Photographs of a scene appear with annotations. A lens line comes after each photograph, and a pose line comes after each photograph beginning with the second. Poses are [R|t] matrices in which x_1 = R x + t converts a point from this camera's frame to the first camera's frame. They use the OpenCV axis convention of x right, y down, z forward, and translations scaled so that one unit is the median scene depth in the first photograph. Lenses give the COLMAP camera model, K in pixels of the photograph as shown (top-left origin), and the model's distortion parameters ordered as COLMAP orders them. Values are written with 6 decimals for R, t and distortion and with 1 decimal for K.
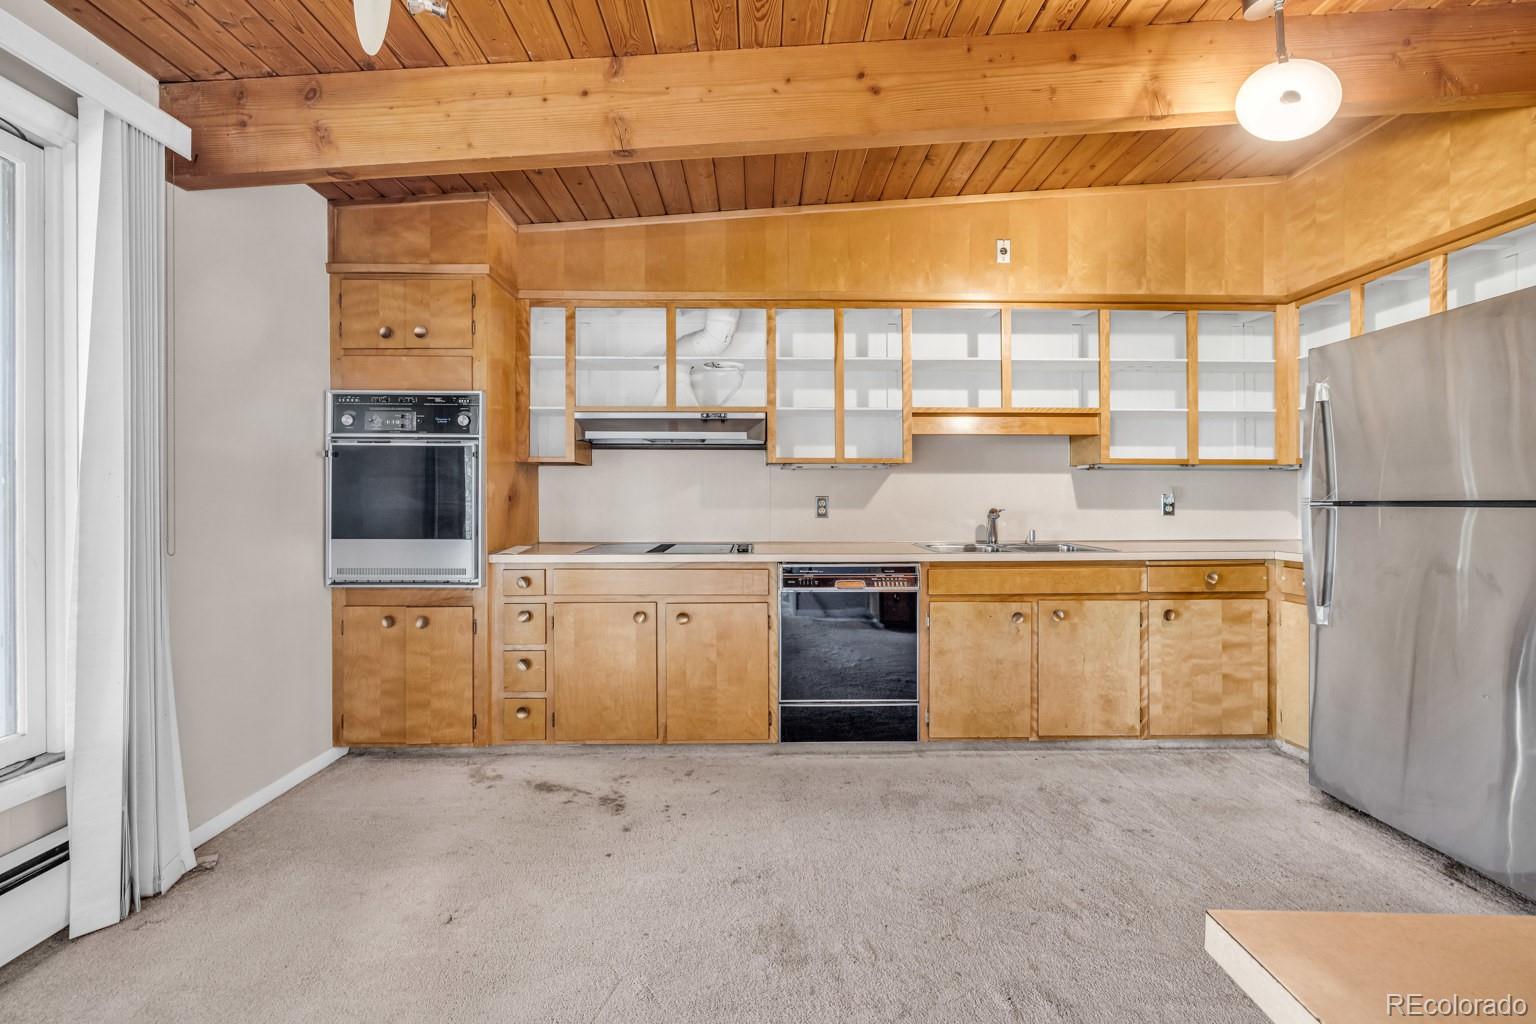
lens RADIAL K [[646.7, 0, 761.4], [0, 646.7, 504.3], [0, 0, 1]] dist [0.001482, 0.000658]
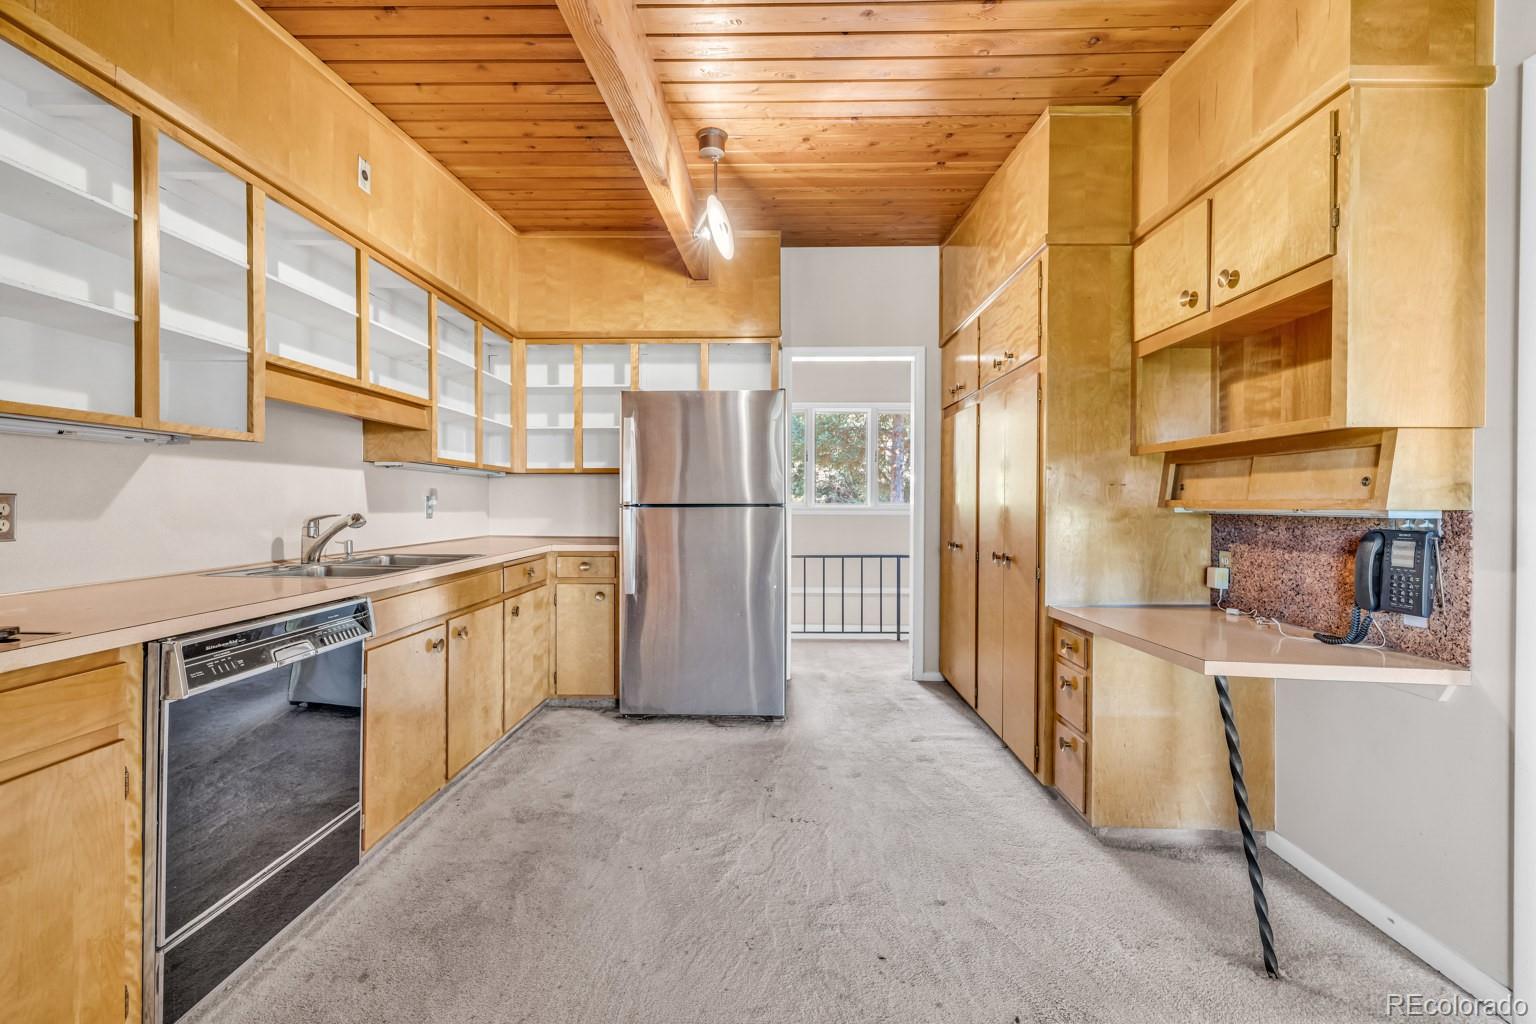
lens RADIAL K [[646.7, 0, 770.7], [0, 646.7, 504.4], [0, 0, 1]] dist [0.001482, 0.000658]
pose [[0.025525, -0.002488, 0.999671, -0.419618], [0.004918, 0.999985, 0.002363, -0.004139], [-0.999662, 0.004856, 0.025537, 0.563642]]
